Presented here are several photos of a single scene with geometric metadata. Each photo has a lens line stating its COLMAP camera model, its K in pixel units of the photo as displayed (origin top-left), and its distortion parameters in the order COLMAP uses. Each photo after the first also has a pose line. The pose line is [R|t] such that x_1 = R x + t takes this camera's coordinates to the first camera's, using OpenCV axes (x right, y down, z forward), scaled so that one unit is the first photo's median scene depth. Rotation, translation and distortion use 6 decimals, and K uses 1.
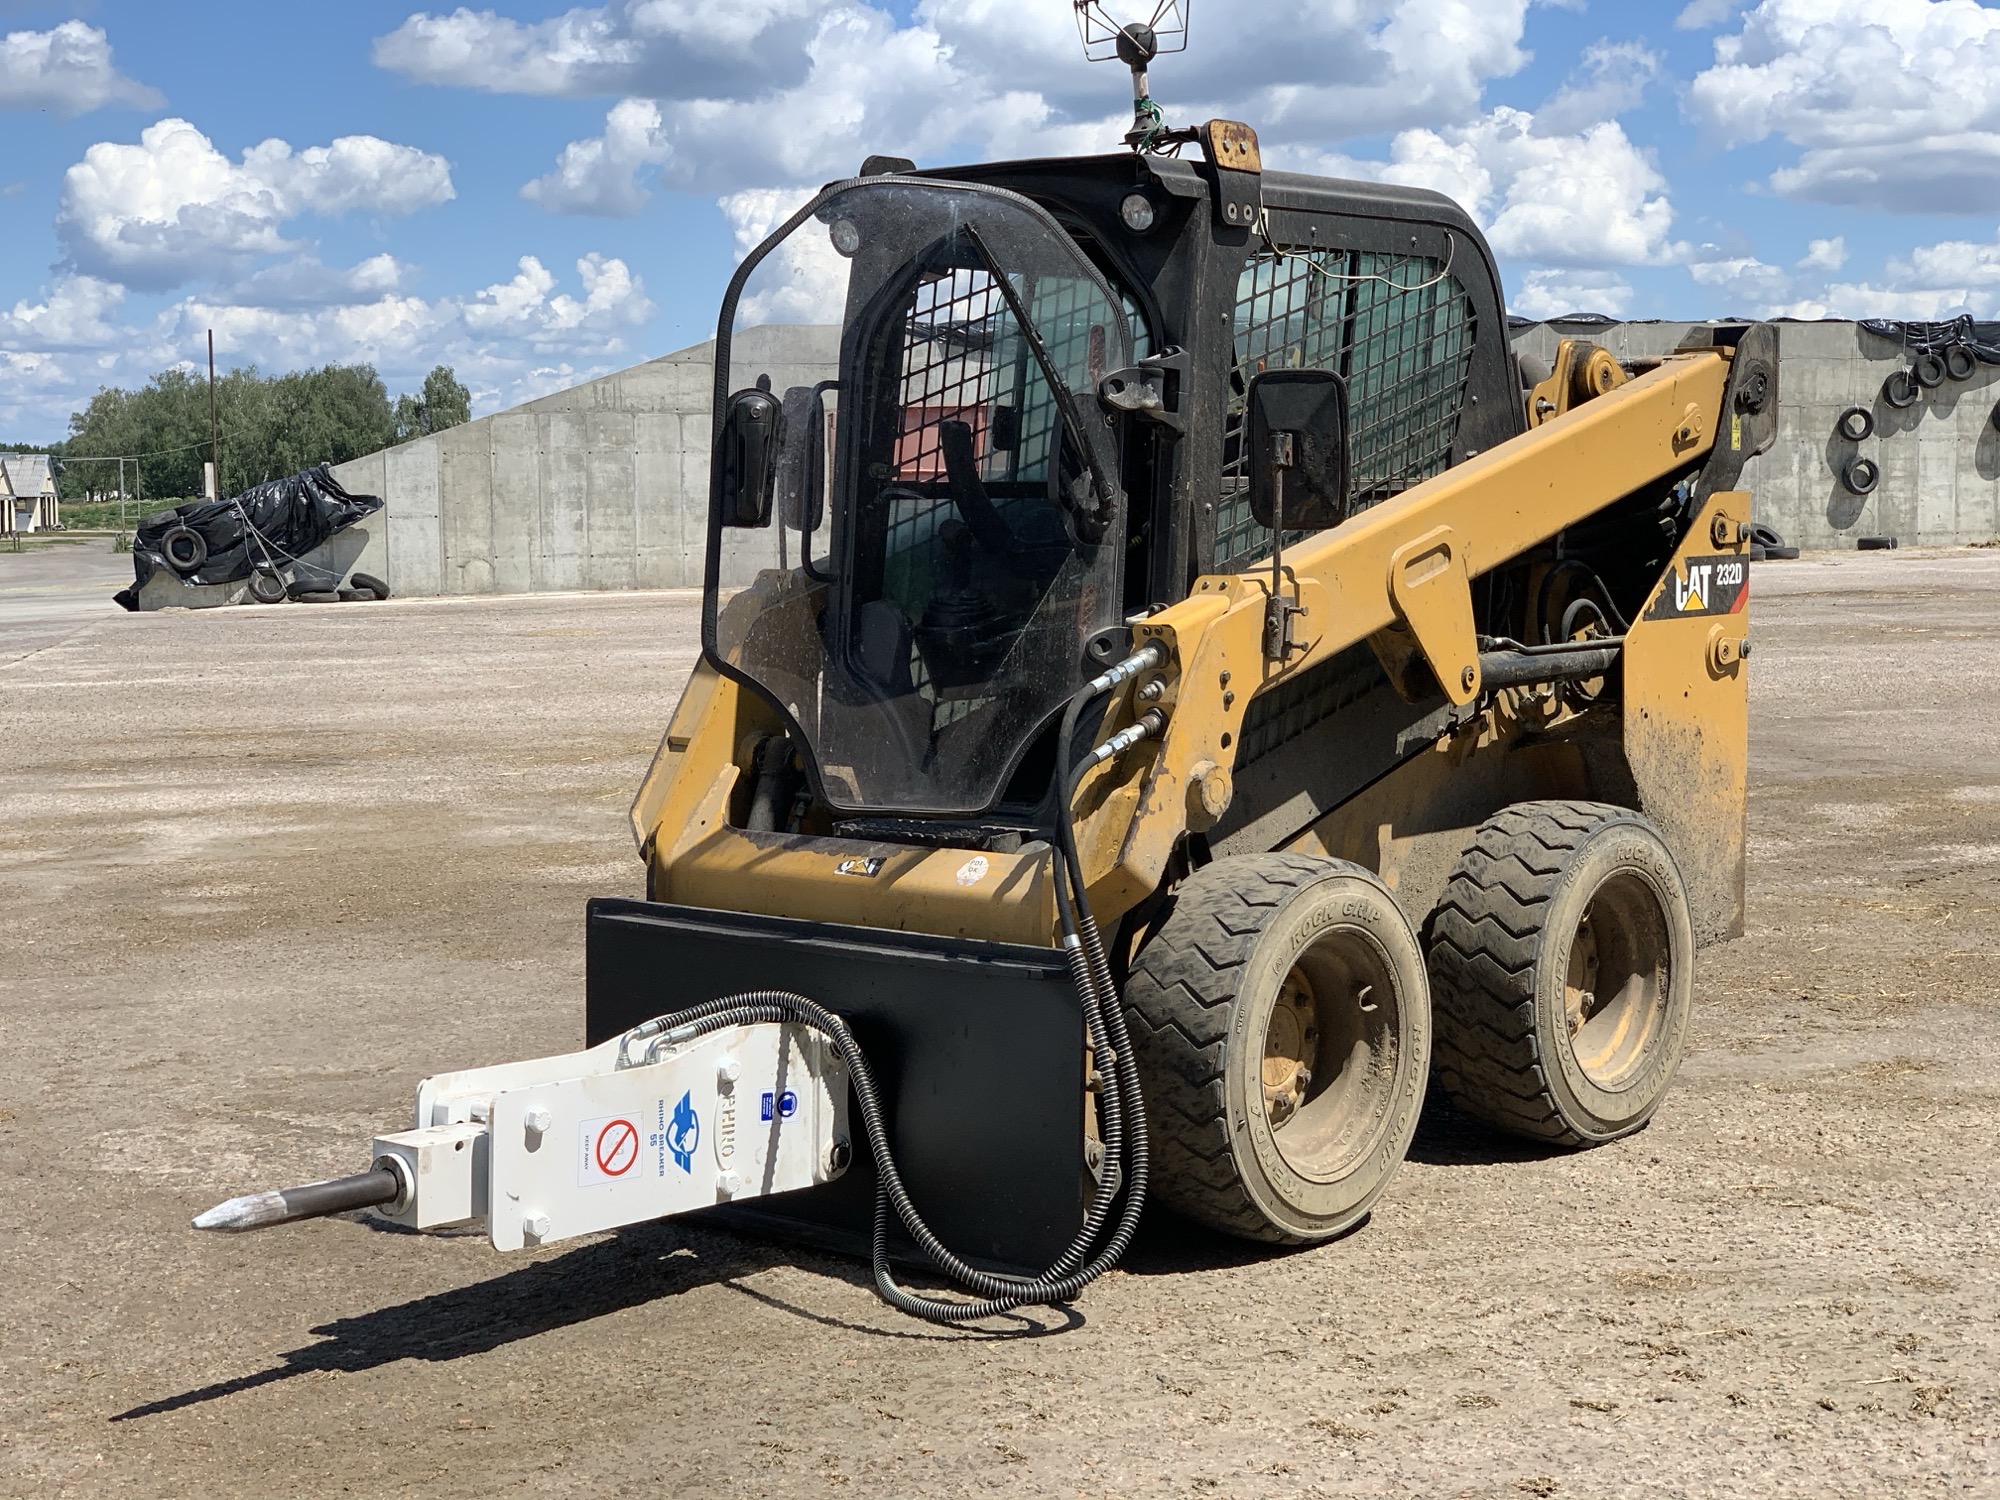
lens RADIAL K [[3054.2, 0, 999.8], [0, 3054.2, 781.3], [0, 0, 1]] dist [-0.270249, 4.744623]
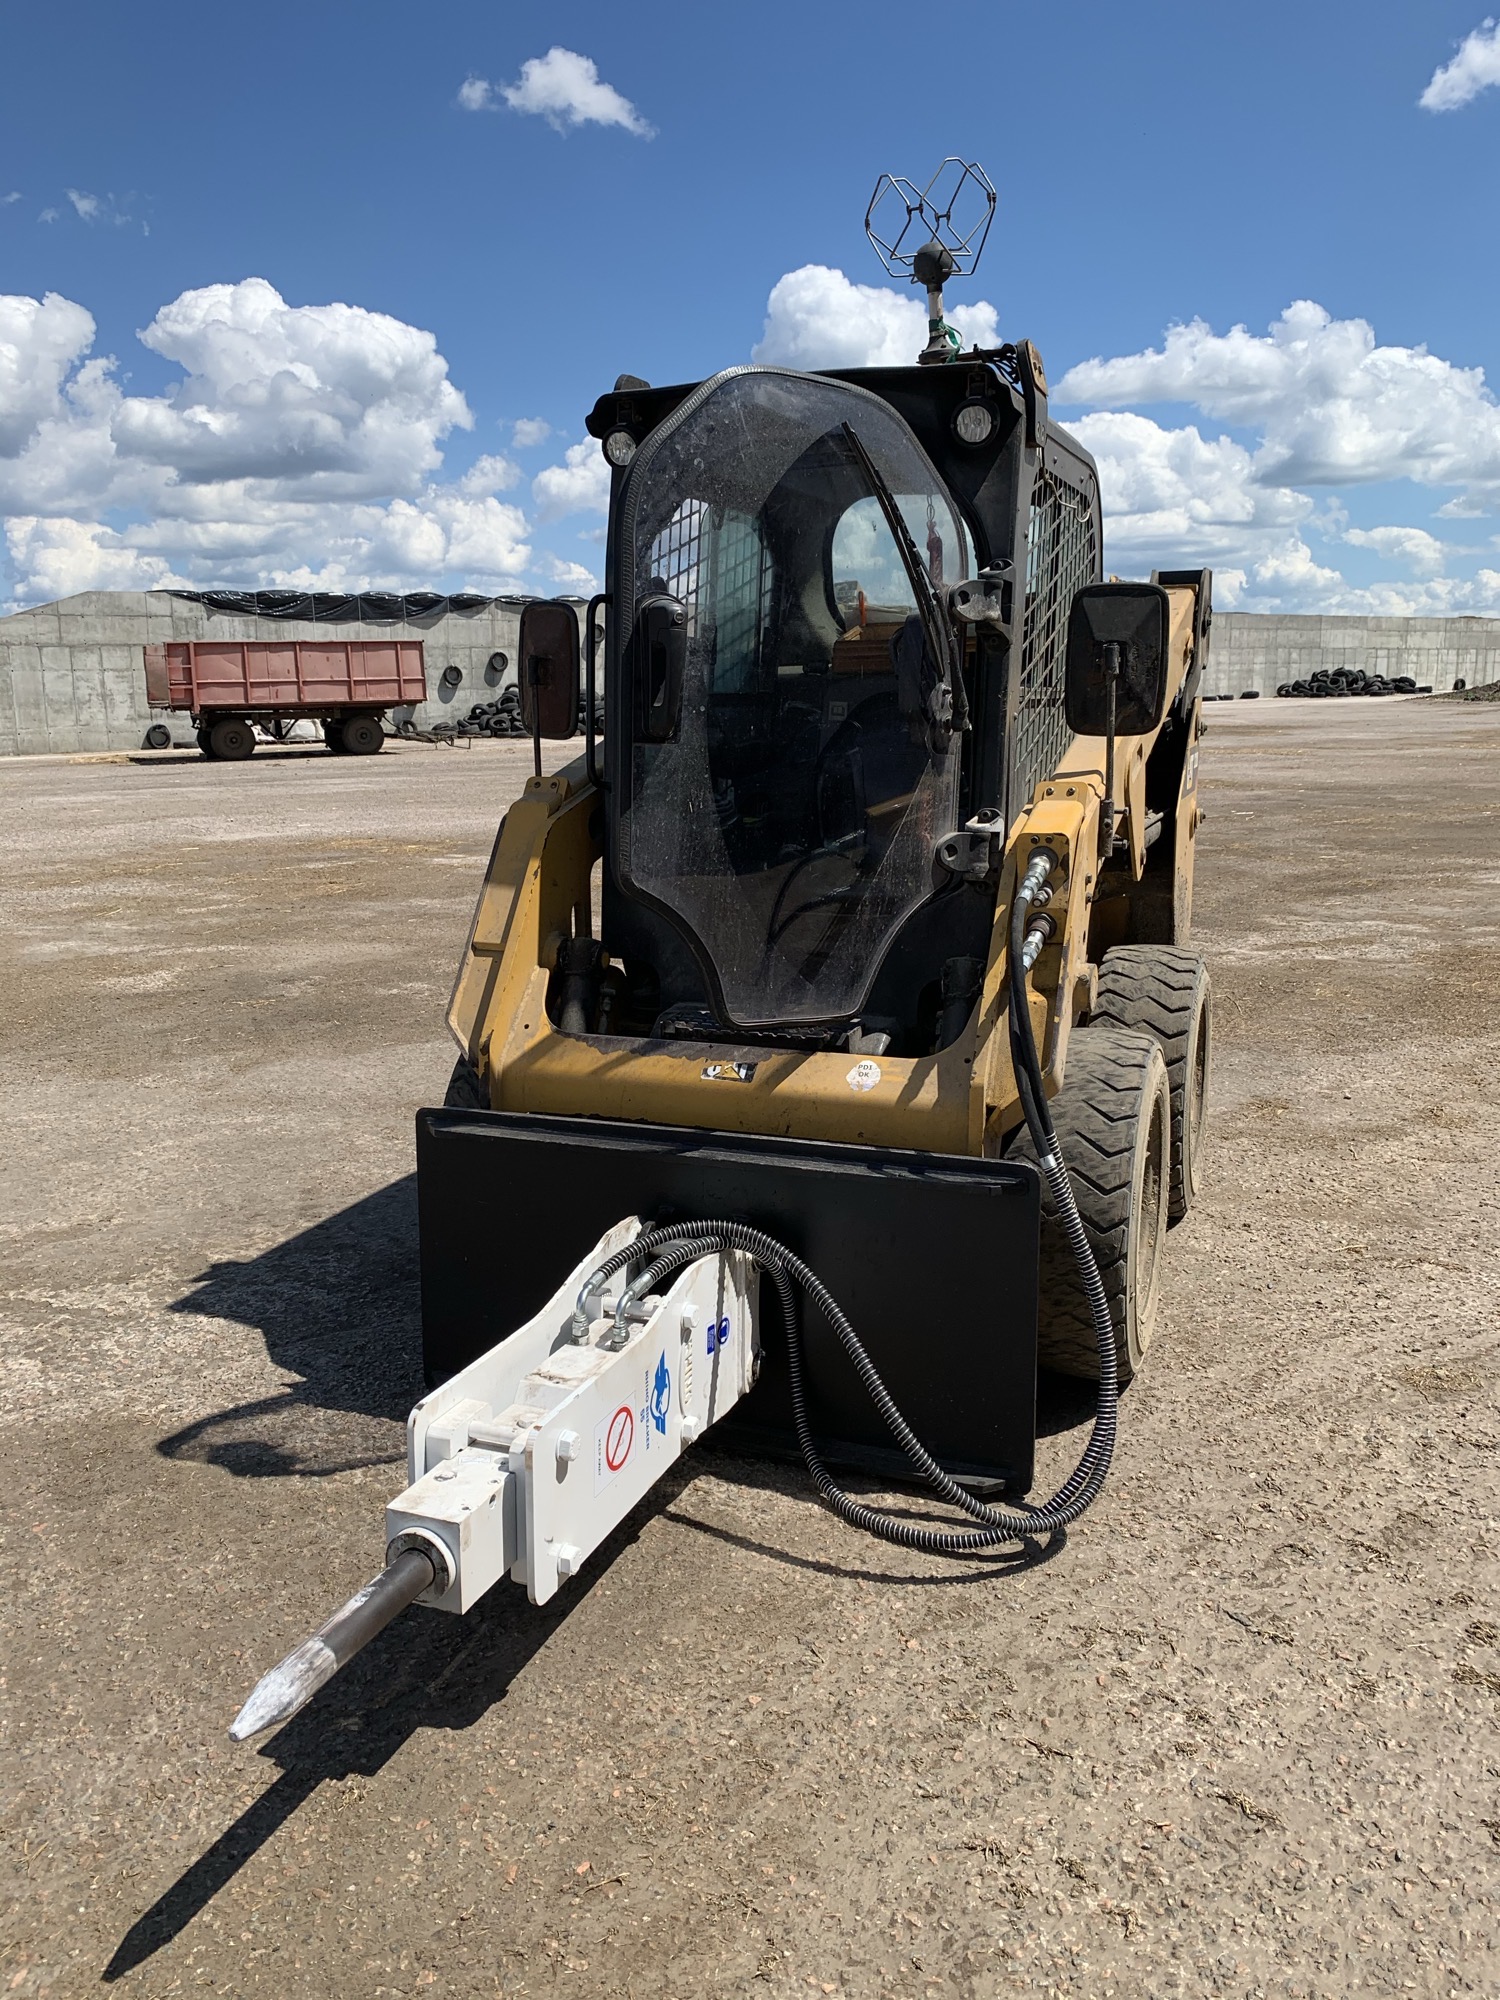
lens RADIAL K [[1537.8, 0, 750.0], [0, 1537.8, 1000.0], [0, 0, 1]] dist [0.123826, -0.249792]
pose [[0.944467, -0.067284, 0.321643, -0.209165], [0.034957, 0.993831, 0.105252, -0.051977], [-0.326740, -0.088163, 0.940993, 0.514968]]
